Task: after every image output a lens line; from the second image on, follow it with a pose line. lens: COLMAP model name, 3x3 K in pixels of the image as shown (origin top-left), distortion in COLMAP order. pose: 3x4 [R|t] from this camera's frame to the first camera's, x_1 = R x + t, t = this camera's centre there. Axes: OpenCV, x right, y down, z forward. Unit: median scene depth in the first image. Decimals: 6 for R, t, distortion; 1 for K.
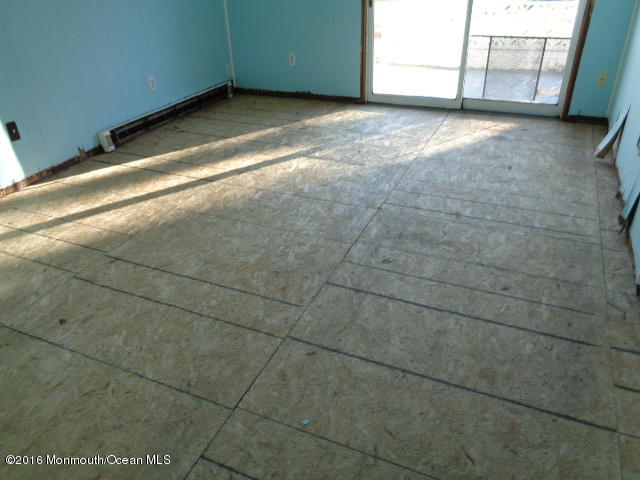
lens RADIAL K [[484.4, 0, 319.8], [0, 484.4, 241.6], [0, 0, 1]] dist [0.008278, 0.008053]
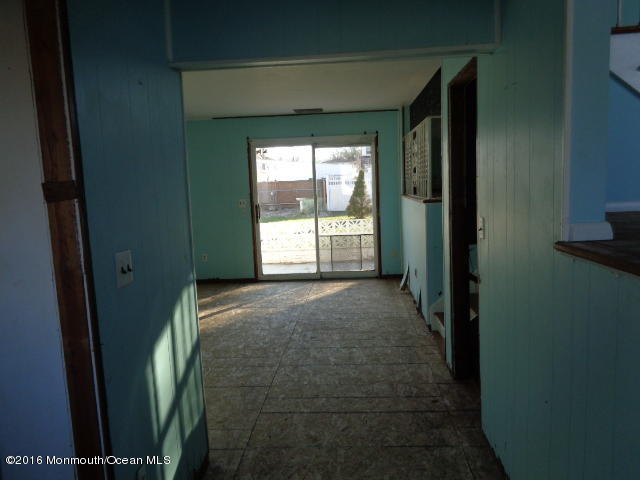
lens RADIAL K [[484.4, 0, 320.0], [0, 484.4, 242.1], [0, 0, 1]] dist [0.008278, 0.008053]
pose [[0.940882, -0.049929, 0.335036, -0.303381], [0.185404, 0.903675, -0.386000, 0.295717], [-0.283491, 0.425297, 0.859509, -0.529320]]
